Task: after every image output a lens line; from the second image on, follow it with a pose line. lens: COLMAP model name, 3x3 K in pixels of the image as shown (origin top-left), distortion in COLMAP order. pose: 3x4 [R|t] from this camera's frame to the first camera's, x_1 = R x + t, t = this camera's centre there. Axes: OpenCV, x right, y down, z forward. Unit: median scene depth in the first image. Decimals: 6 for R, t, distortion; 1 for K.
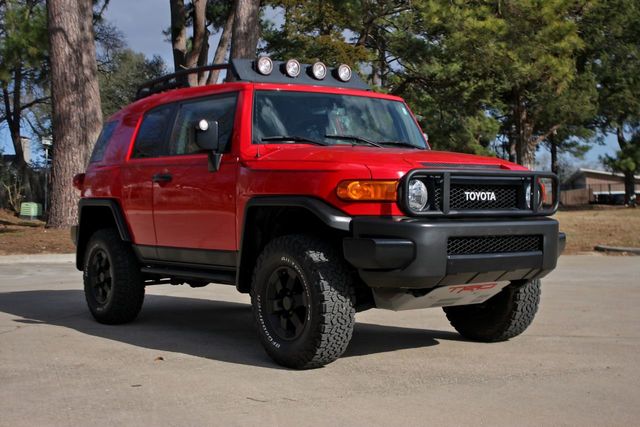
lens RADIAL K [[954.5, 0, 323.4], [0, 954.5, 213.9], [0, 0, 1]] dist [-0.065443, 0.000000]
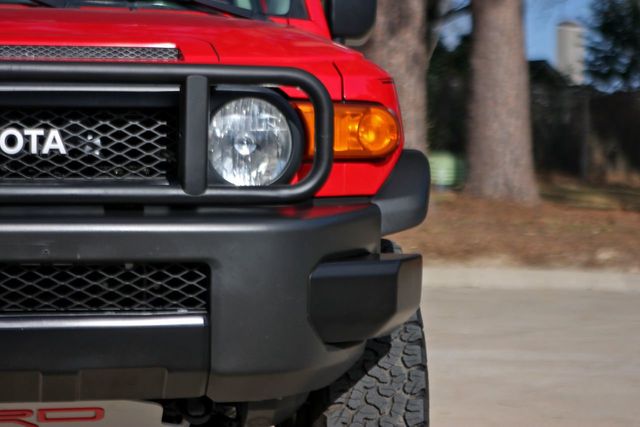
lens RADIAL K [[1975.8, 0, 322.4], [0, 1975.8, 215.3], [0, 0, 1]] dist [0.199732, 0.000000]
pose [[0.873490, 0.020285, -0.486419, 0.616246], [-0.012145, 0.999729, 0.019881, -0.008244], [0.486690, -0.011459, 0.873500, 0.464591]]
